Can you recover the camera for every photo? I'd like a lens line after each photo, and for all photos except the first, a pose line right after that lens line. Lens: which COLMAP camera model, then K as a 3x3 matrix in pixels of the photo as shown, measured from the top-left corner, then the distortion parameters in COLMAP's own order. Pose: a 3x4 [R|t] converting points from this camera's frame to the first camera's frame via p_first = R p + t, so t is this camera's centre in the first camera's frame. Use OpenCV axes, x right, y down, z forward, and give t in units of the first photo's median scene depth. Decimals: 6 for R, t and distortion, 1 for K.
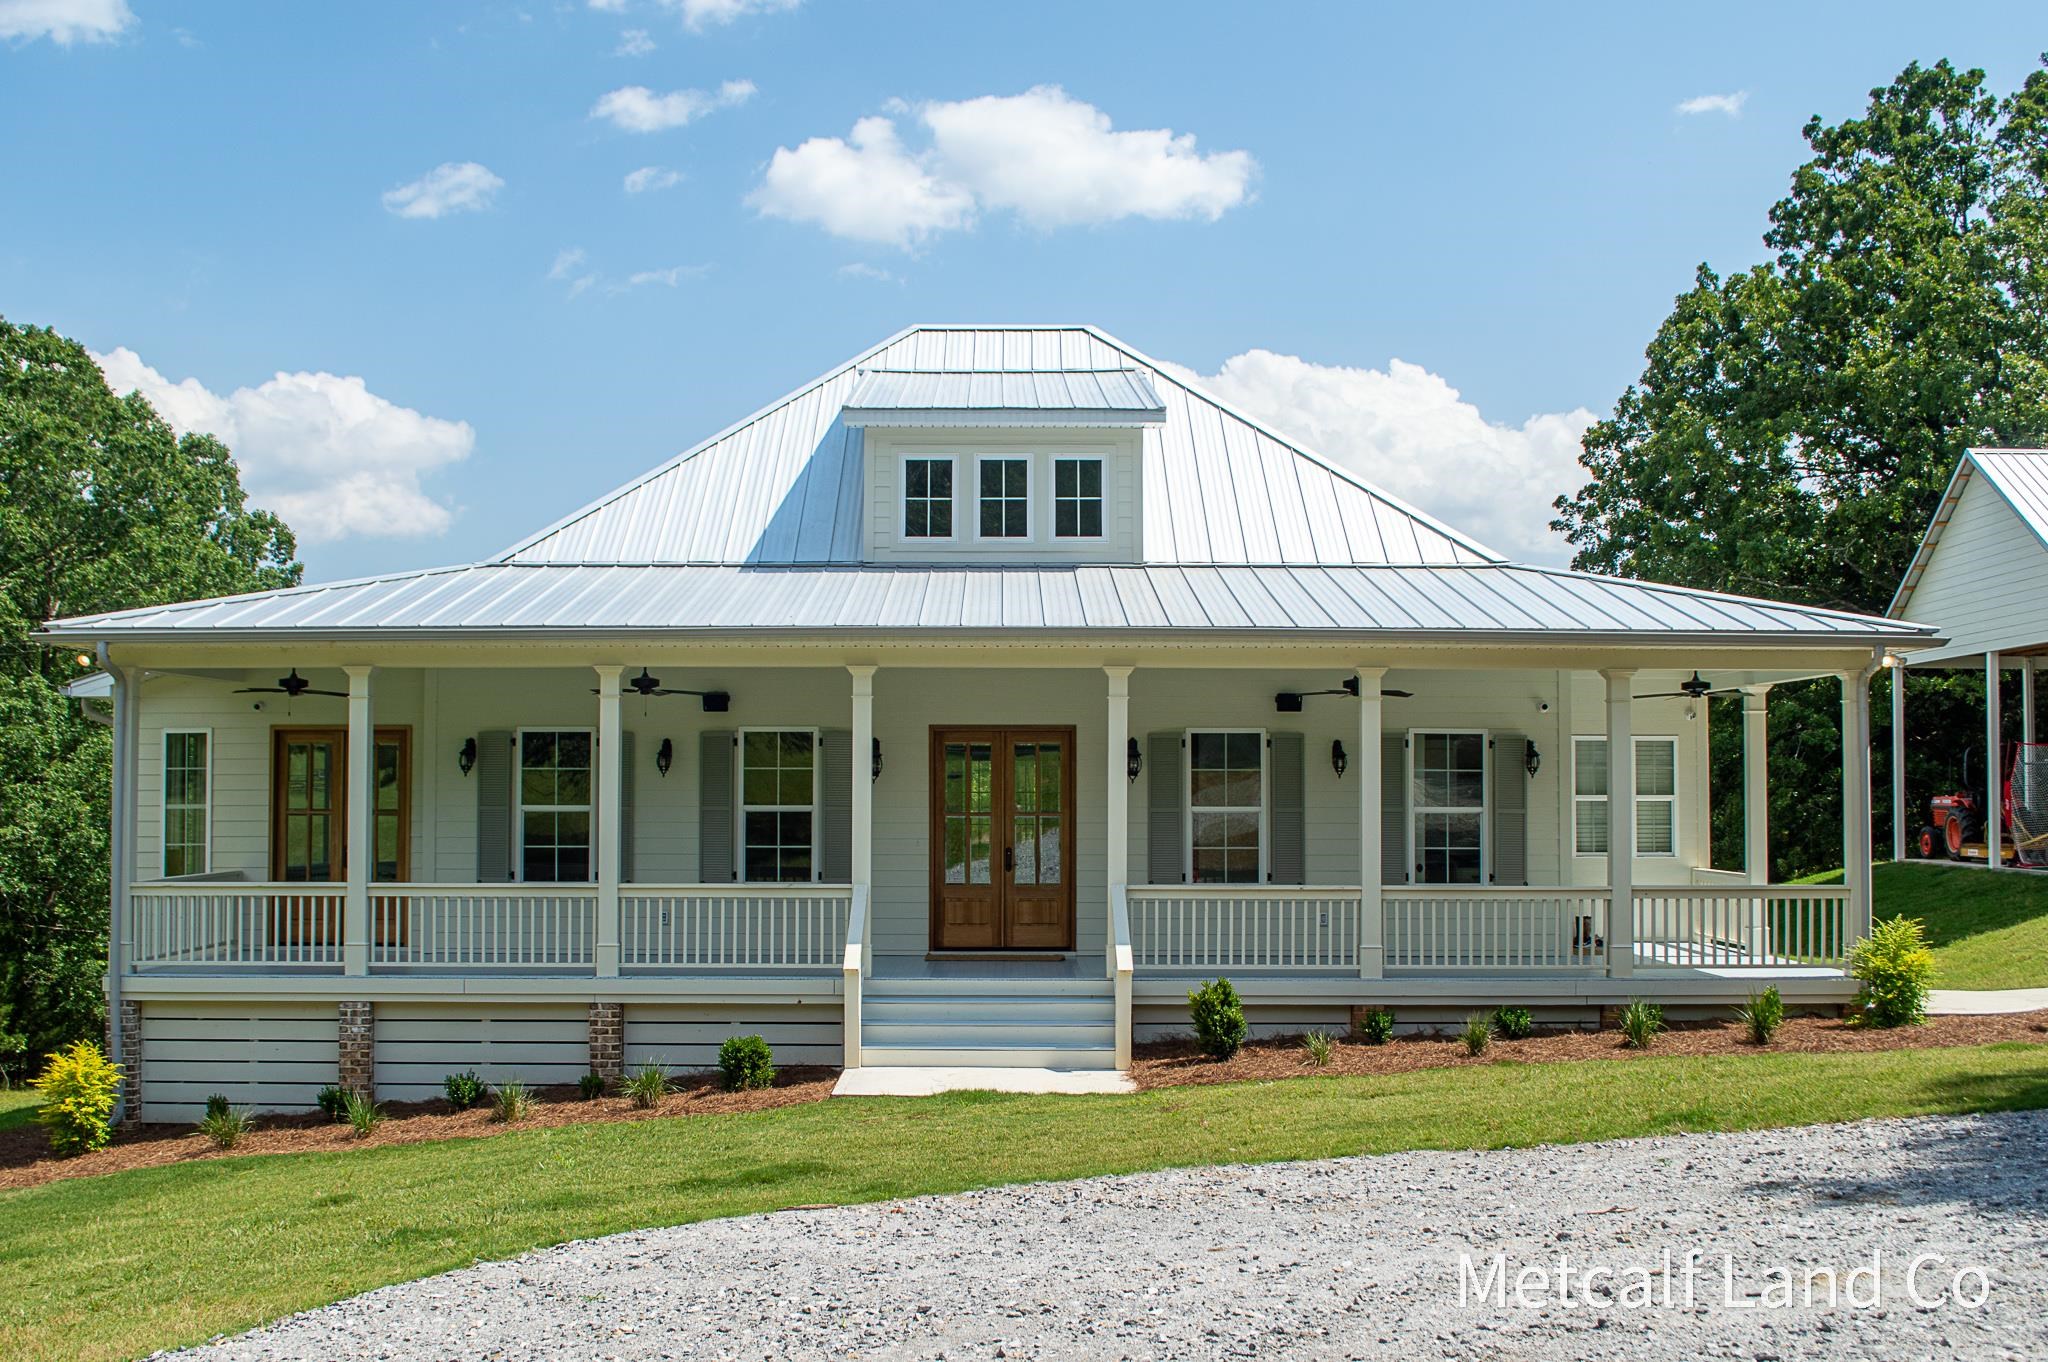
lens RADIAL K [[1959.4, 0, 1017.0], [0, 1959.4, 686.8], [0, 0, 1]] dist [-0.037769, 0.000000]
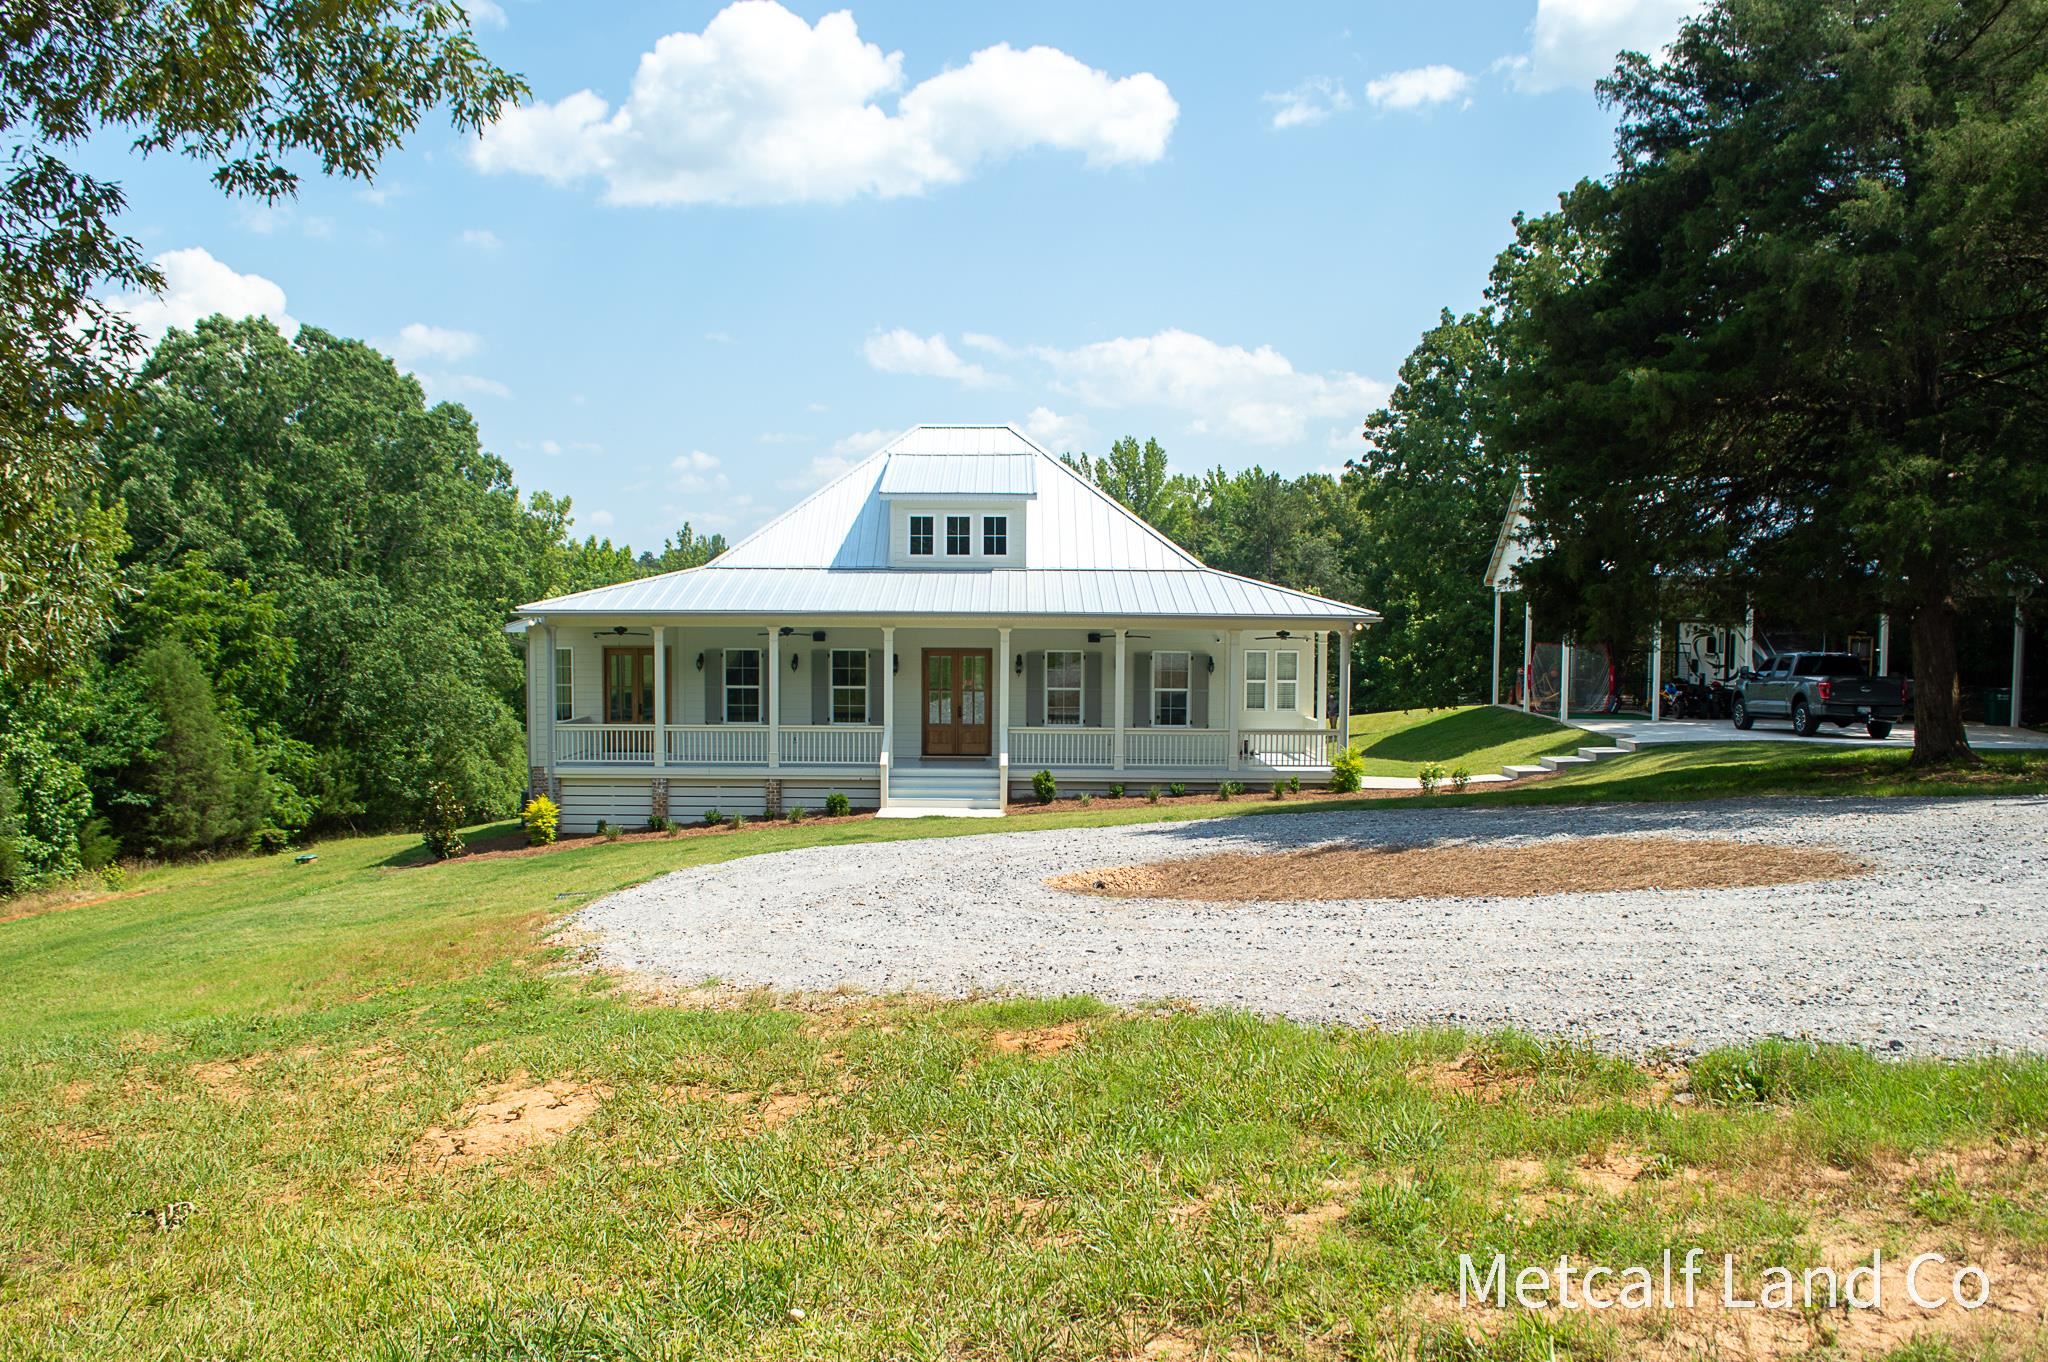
lens RADIAL K [[1682.0, 0, 1031.5], [0, 1682.0, 687.1], [0, 0, 1]] dist [-0.072637, -0.006168]
pose [[0.999987, 0.004575, -0.002231, 0.076453], [-0.004332, 0.995105, 0.098730, -0.116353], [0.002672, -0.098719, 0.995112, -0.783041]]
